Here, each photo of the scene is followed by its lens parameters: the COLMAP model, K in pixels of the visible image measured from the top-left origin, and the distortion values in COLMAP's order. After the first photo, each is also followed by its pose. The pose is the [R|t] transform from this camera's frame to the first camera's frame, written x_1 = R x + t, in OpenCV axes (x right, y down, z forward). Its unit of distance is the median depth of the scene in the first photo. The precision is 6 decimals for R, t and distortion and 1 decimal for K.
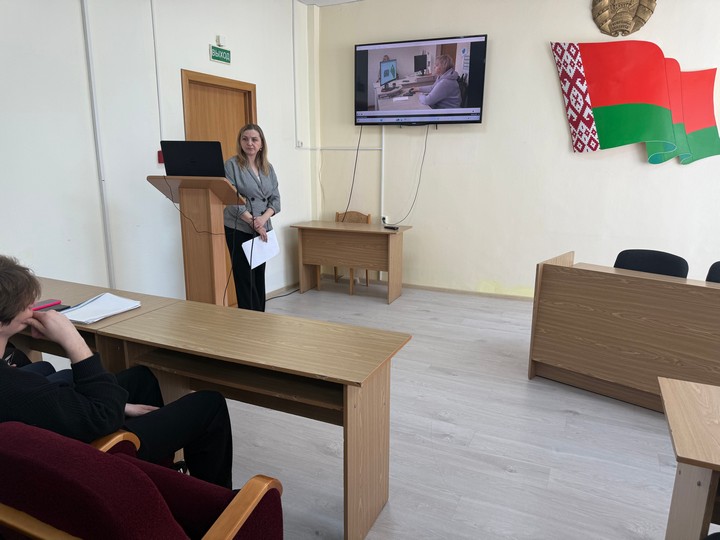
lens RADIAL K [[499.7, 0, 360.7], [0, 499.7, 275.0], [0, 0, 1]] dist [0.004544, 0.001429]
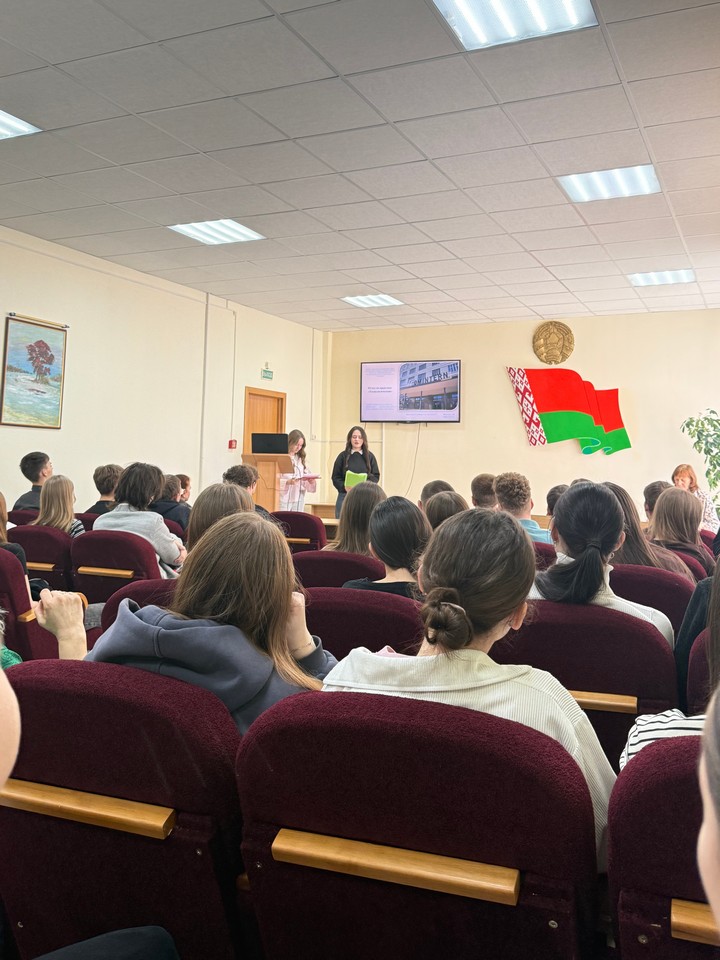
lens RADIAL K [[923.5, 0, 359.1], [0, 923.5, 478.3], [0, 0, 1]] dist [0.001386, 0.000000]
pose [[0.999590, 0.010239, 0.026753, -0.082777], [-0.004187, 0.976134, -0.217126, 0.374990], [-0.028337, 0.216925, 0.975777, -1.363138]]
